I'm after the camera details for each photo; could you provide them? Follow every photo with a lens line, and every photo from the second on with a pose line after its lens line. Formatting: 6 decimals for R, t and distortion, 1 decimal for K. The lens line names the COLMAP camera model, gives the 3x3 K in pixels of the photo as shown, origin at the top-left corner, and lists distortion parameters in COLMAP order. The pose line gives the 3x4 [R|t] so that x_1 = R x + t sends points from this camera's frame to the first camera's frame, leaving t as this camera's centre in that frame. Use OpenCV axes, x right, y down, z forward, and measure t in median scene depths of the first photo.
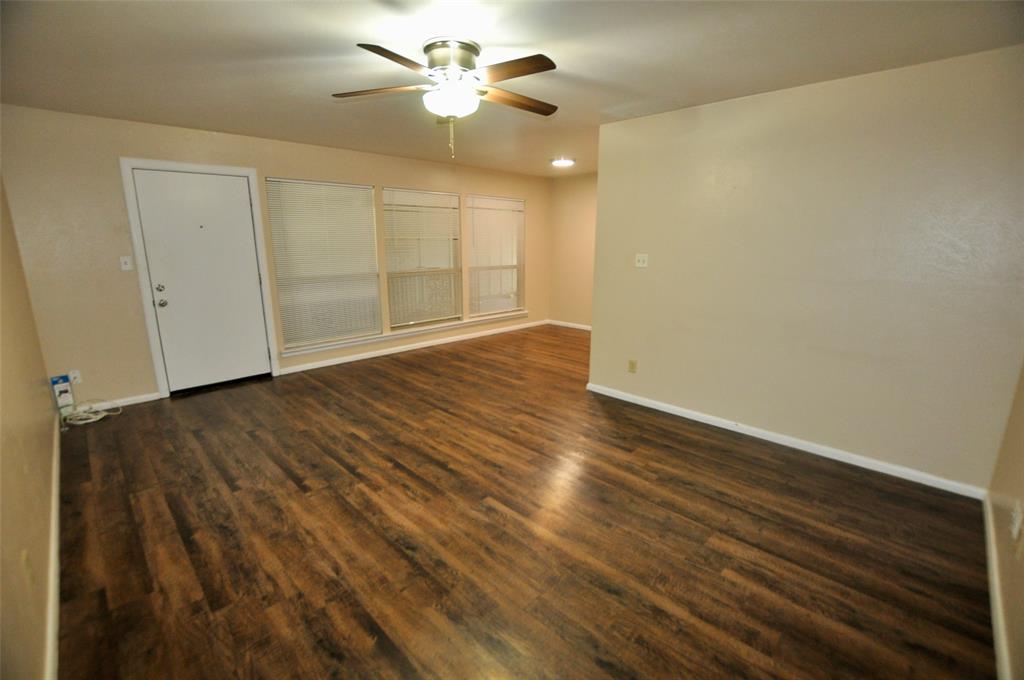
lens RADIAL K [[448.9, 0, 516.2], [0, 448.9, 343.6], [0, 0, 1]] dist [-0.030495, 0.000255]
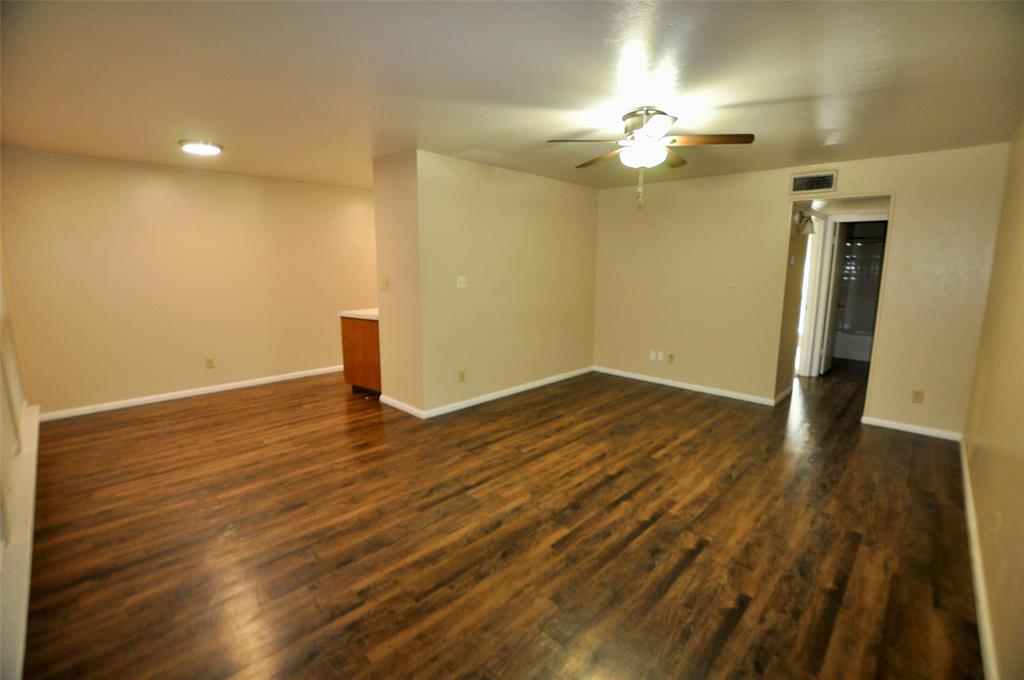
lens RADIAL K [[448.9, 0, 516.2], [0, 448.9, 343.6], [0, 0, 1]] dist [-0.030495, 0.000255]
pose [[-0.018965, -0.175387, 0.984317, -1.179593], [0.220197, 0.959589, 0.175223, -0.274470], [-0.975271, 0.220067, 0.020421, 1.164311]]
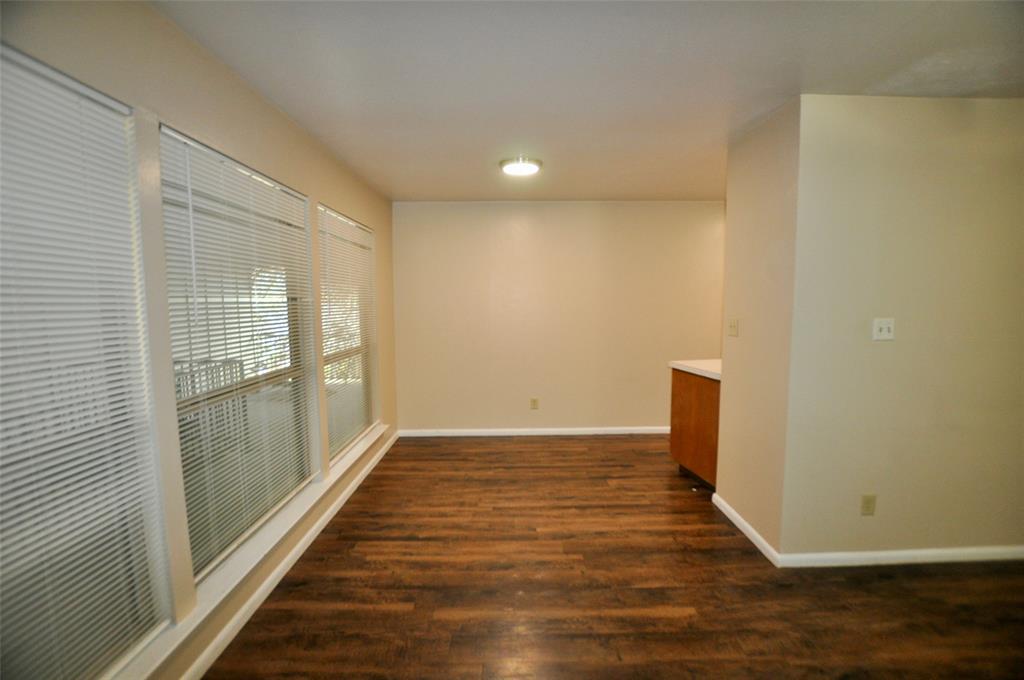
lens RADIAL K [[448.9, 0, 516.2], [0, 448.9, 343.6], [0, 0, 1]] dist [-0.030495, 0.000255]
pose [[0.708389, -0.079469, 0.701335, -0.644402], [0.173252, 0.982820, -0.063631, -0.284804], [-0.684229, 0.166583, 0.709987, 1.228744]]
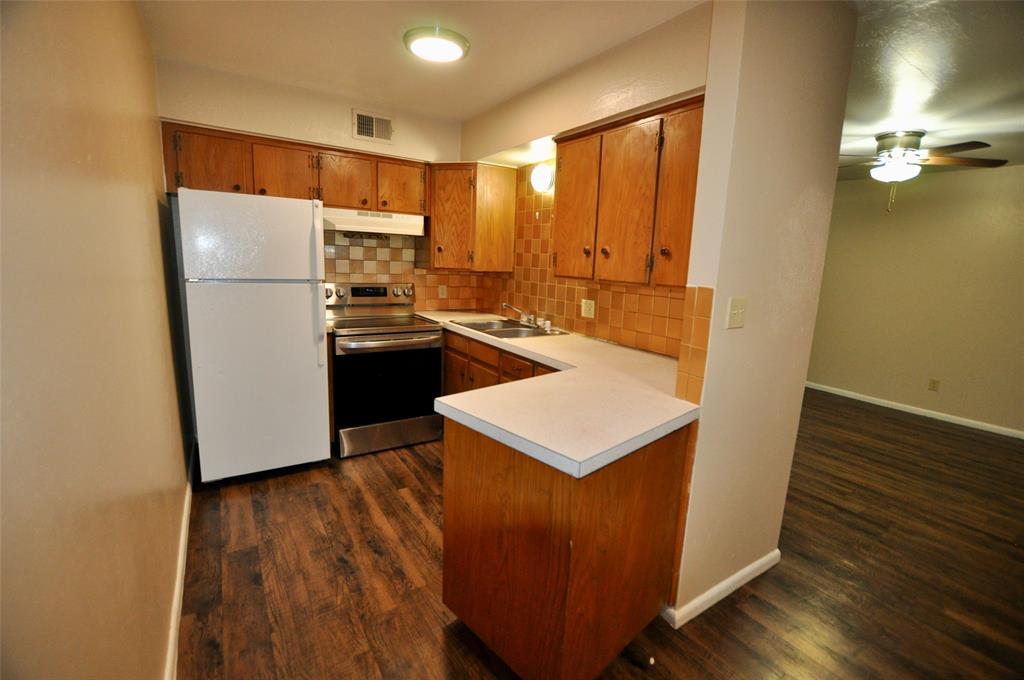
lens RADIAL K [[448.9, 0, 516.2], [0, 448.9, 343.6], [0, 0, 1]] dist [-0.030495, 0.000255]
pose [[-0.976898, -0.082883, 0.196980, 0.560489], [0.002258, 0.917674, 0.397328, -0.476968], [-0.213695, 0.388593, -0.896286, 2.167307]]
